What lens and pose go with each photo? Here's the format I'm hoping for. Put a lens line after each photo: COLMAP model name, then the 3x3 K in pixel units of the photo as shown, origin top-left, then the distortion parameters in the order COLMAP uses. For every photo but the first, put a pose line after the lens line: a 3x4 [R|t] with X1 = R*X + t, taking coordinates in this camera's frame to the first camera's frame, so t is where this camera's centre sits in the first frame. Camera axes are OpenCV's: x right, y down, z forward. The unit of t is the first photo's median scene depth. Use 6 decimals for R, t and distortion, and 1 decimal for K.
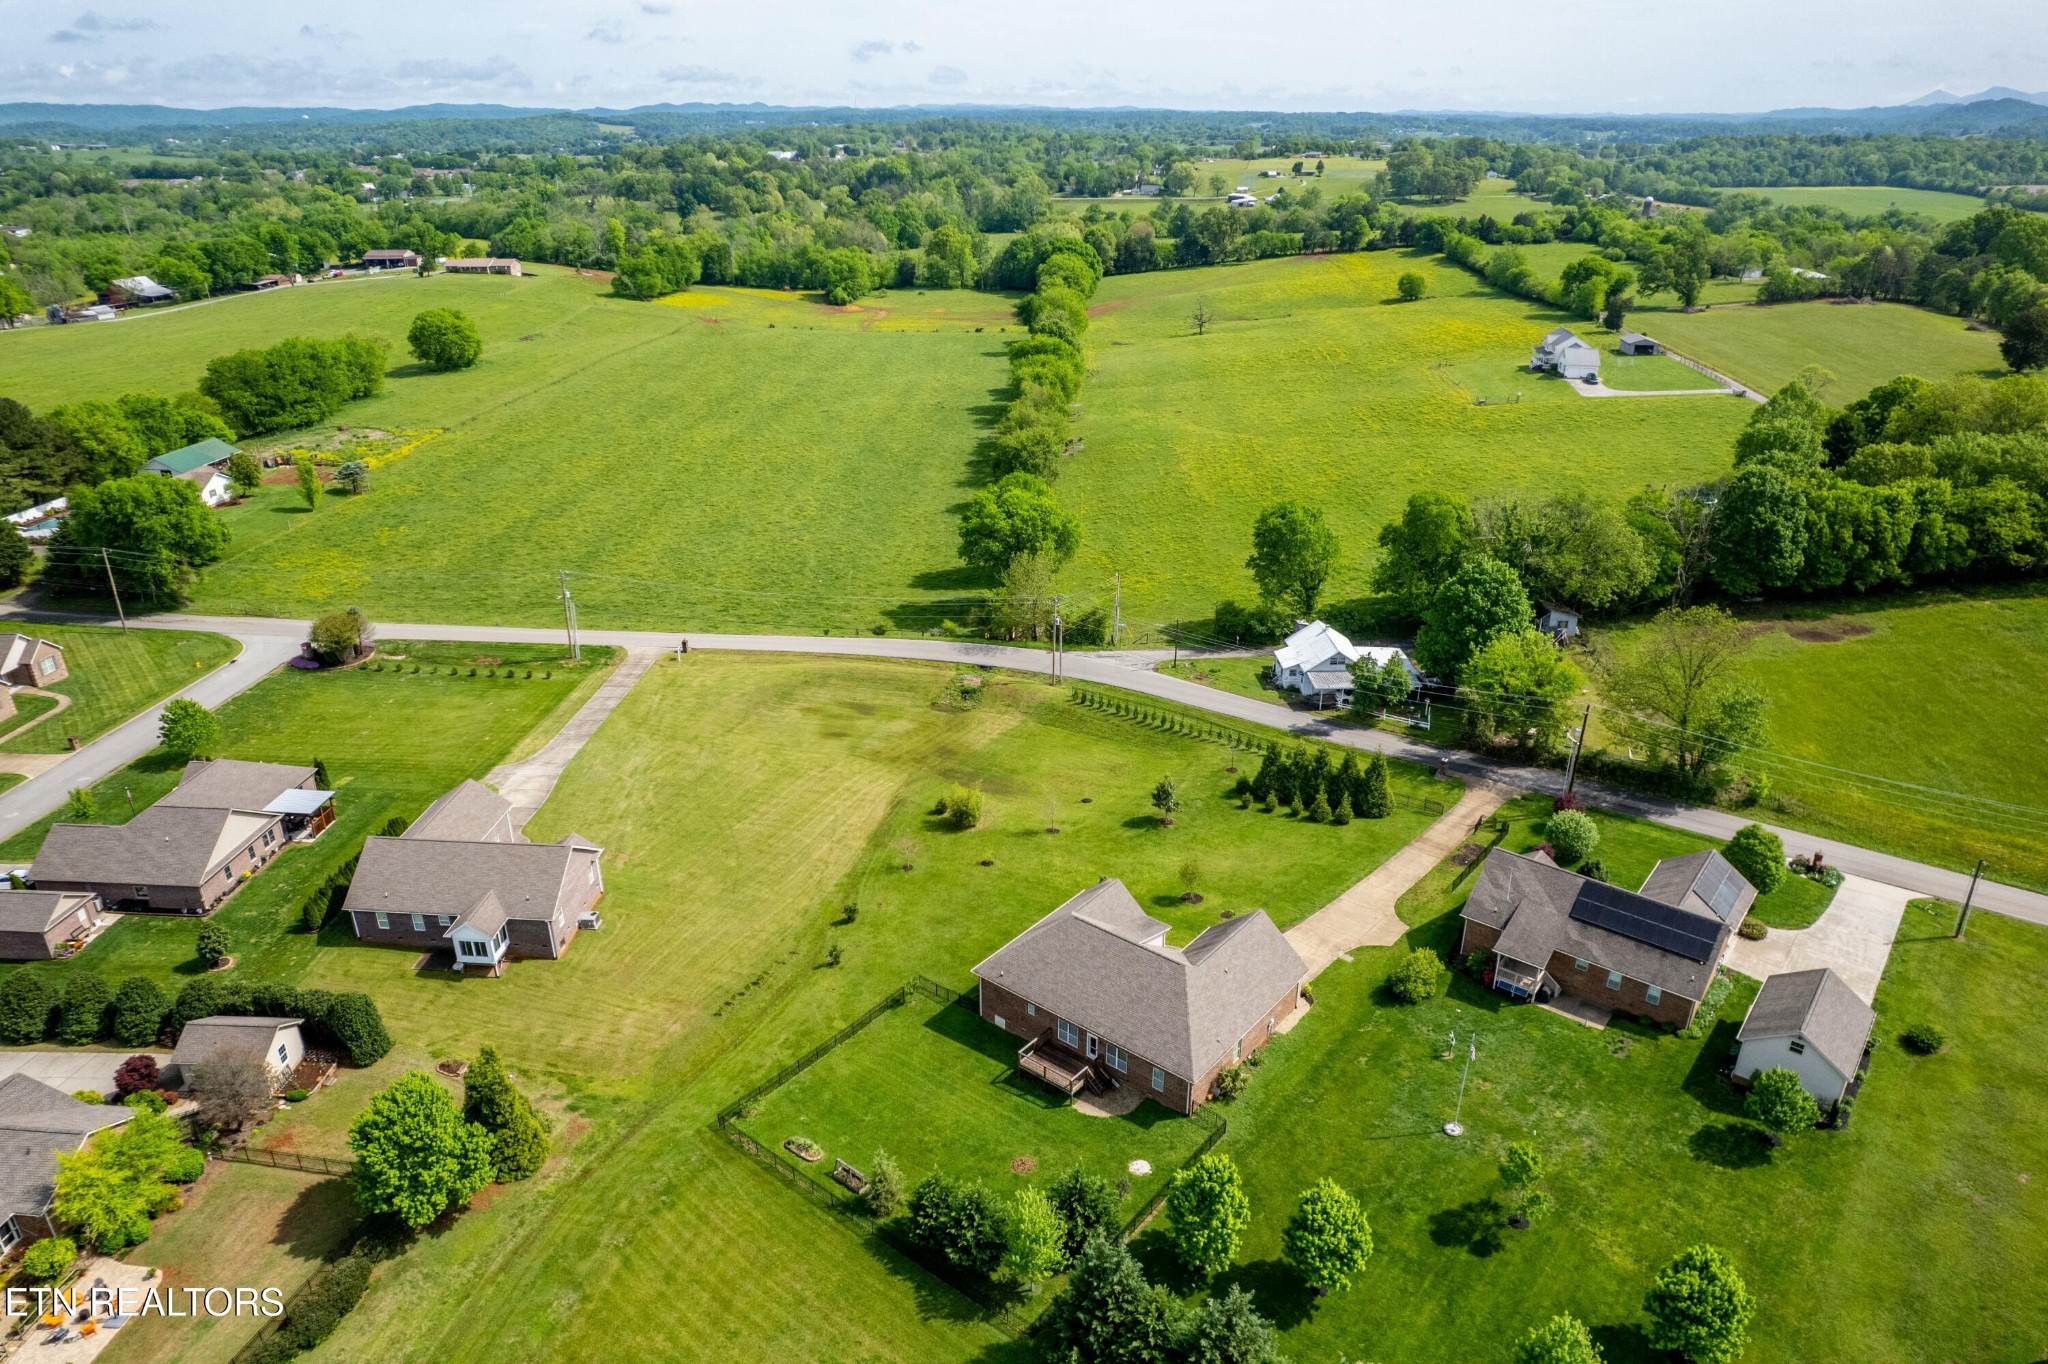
lens RADIAL K [[1310.5, 0, 1021.9], [0, 1310.5, 692.6], [0, 0, 1]] dist [-0.074629, 0.061882]
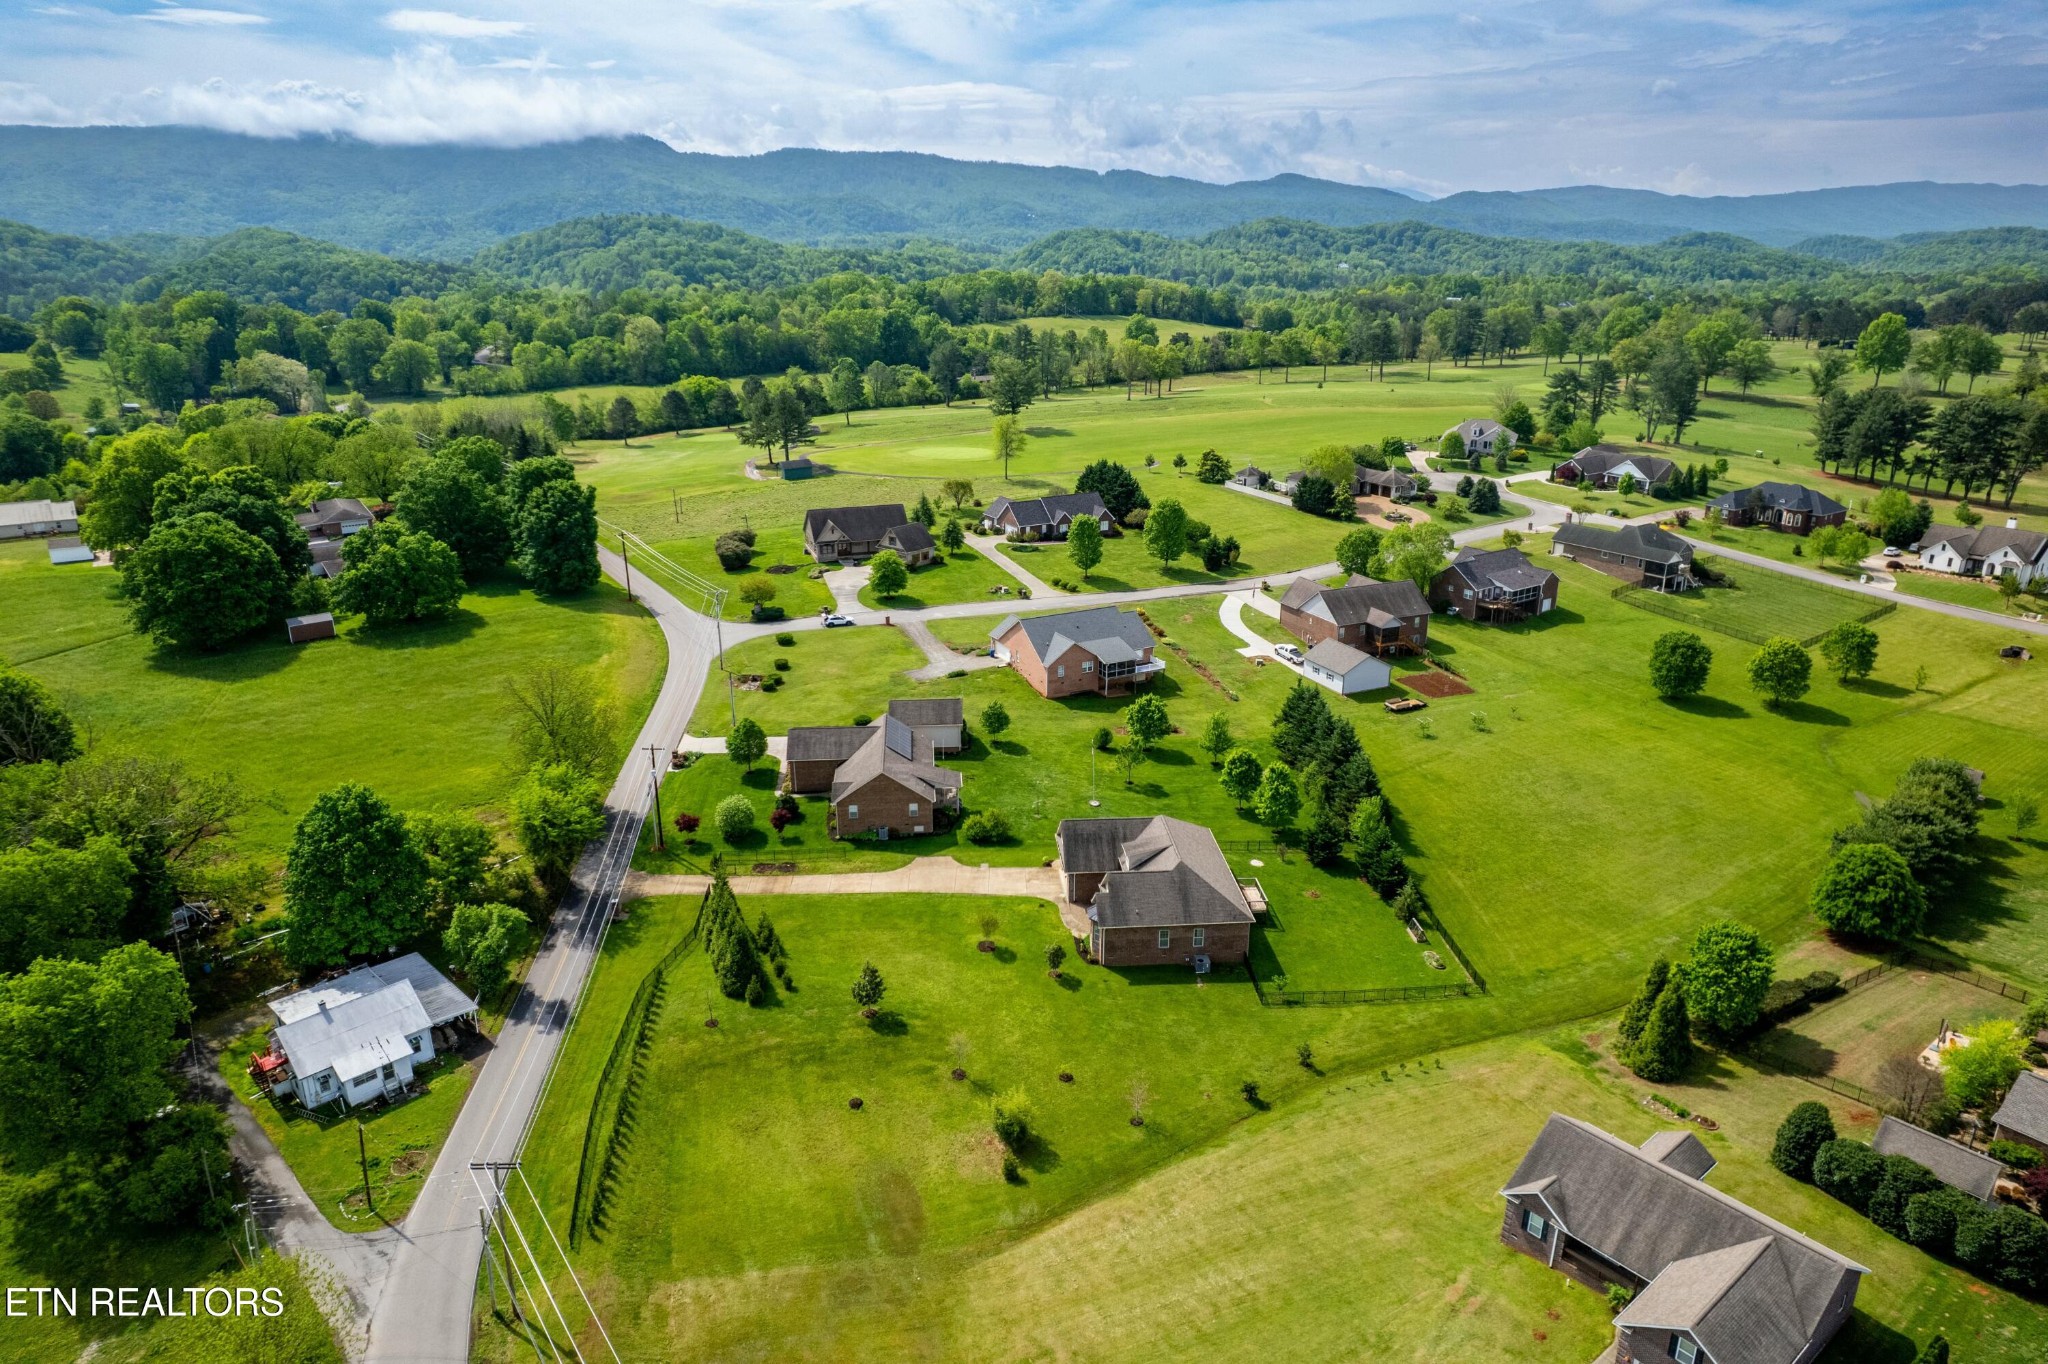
lens RADIAL K [[1310.5, 0, 1039.5], [0, 1310.5, 680.9], [0, 0, 1]] dist [-0.074629, 0.061882]
pose [[-0.698541, -0.227374, 0.678484, -0.239509], [0.293771, 0.773460, 0.561657, -0.248764], [-0.652486, 0.591660, -0.473498, 0.564553]]
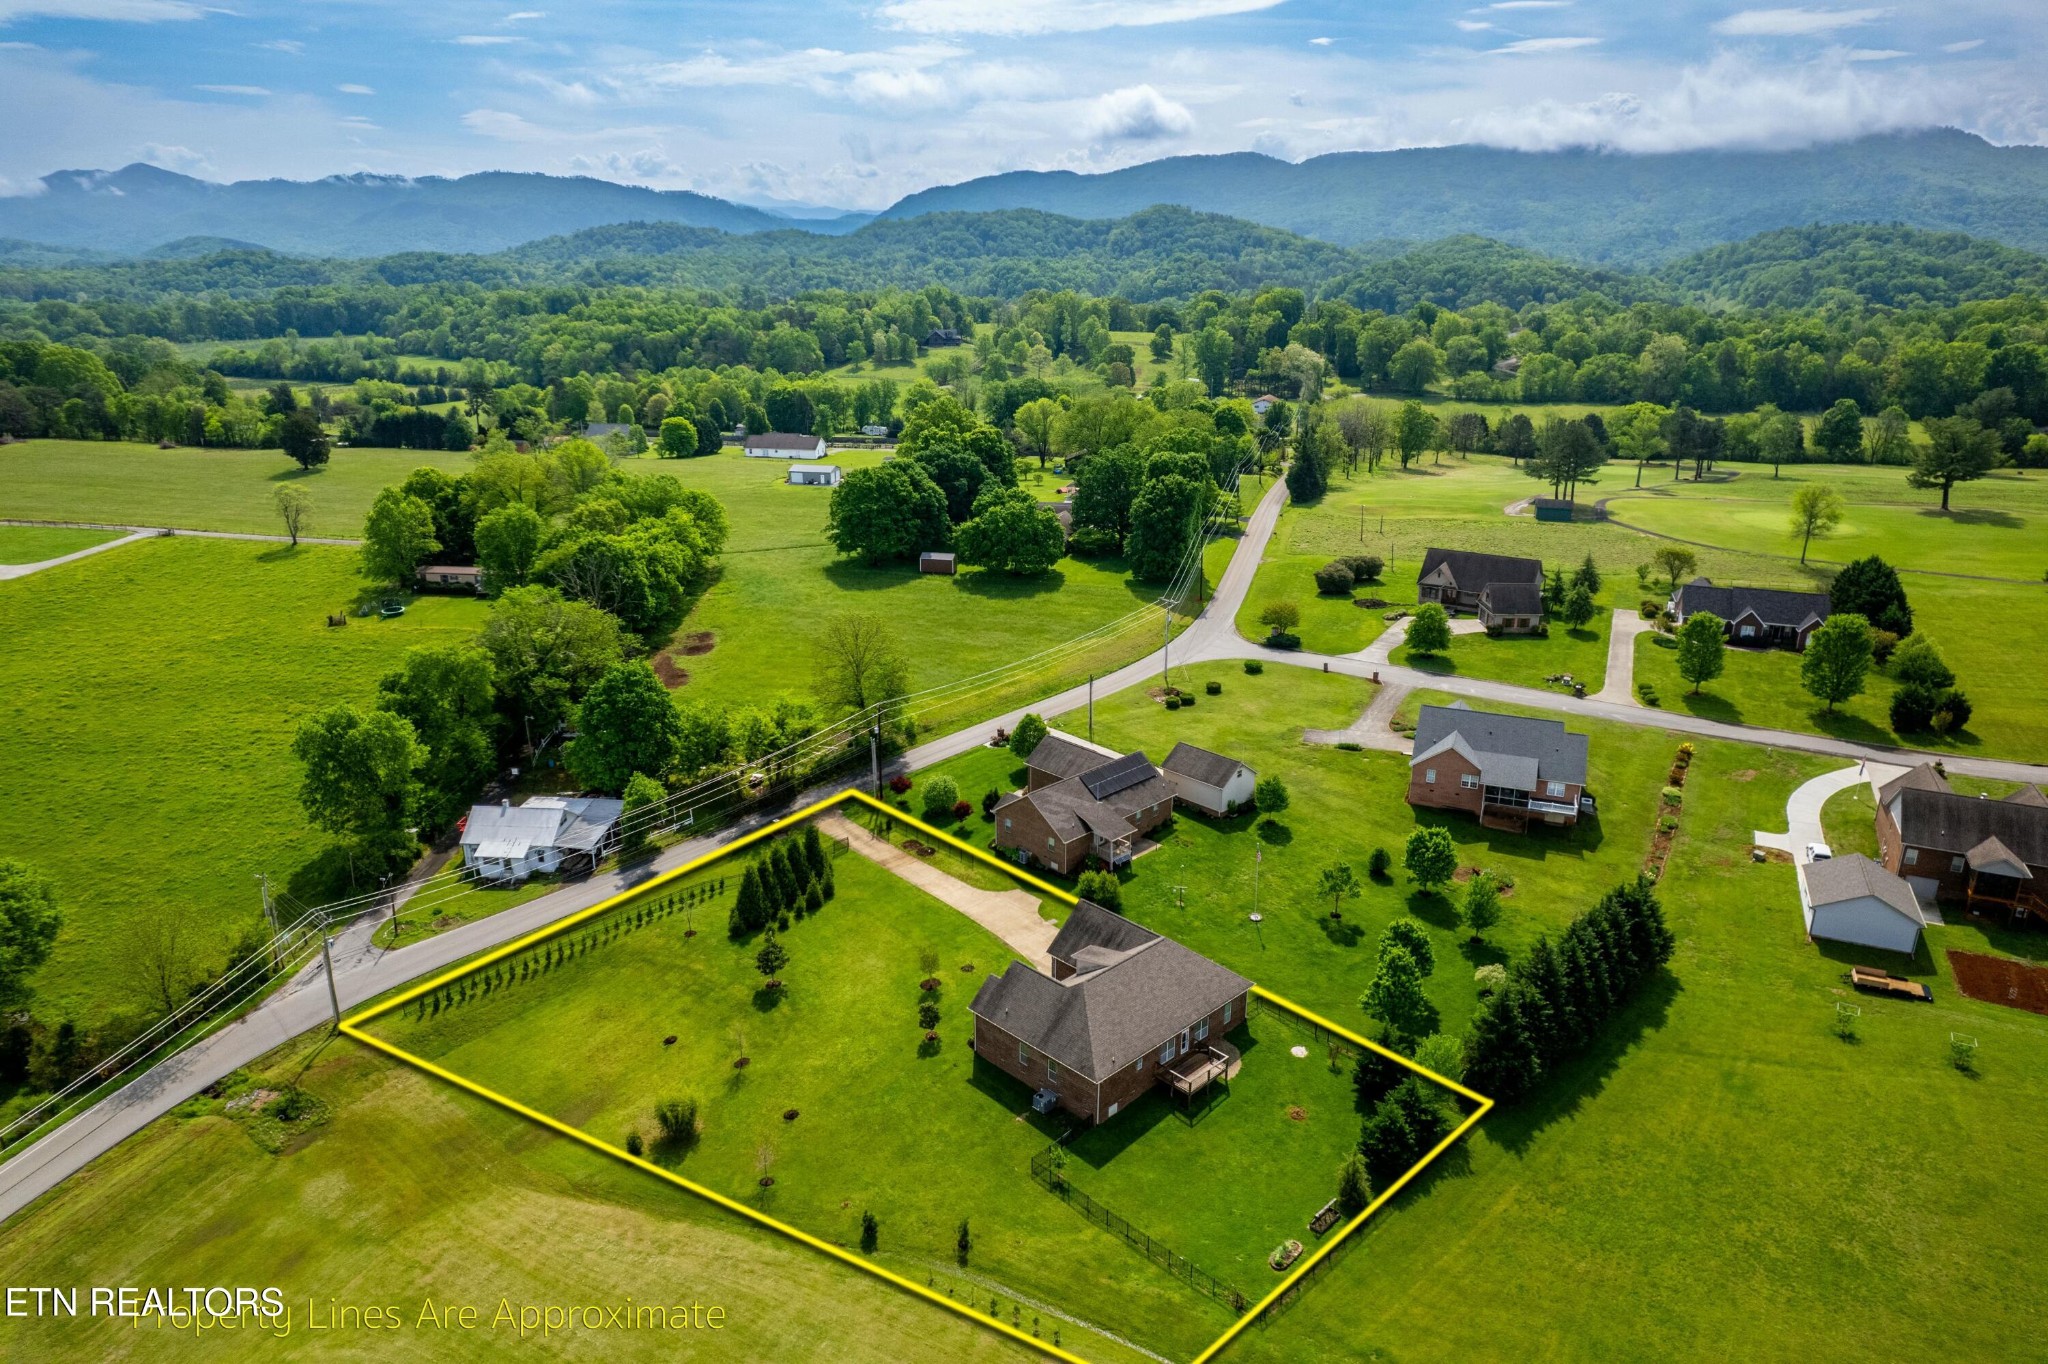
lens RADIAL K [[1310.5, 0, 1030.5], [0, 1310.5, 702.8], [0, 0, 1]] dist [-0.074629, 0.061882]
pose [[0.102731, -0.325622, 0.939902, -0.314793], [0.405598, 0.876494, 0.259323, -0.112877], [-0.908260, 0.354582, 0.222115, 0.261475]]
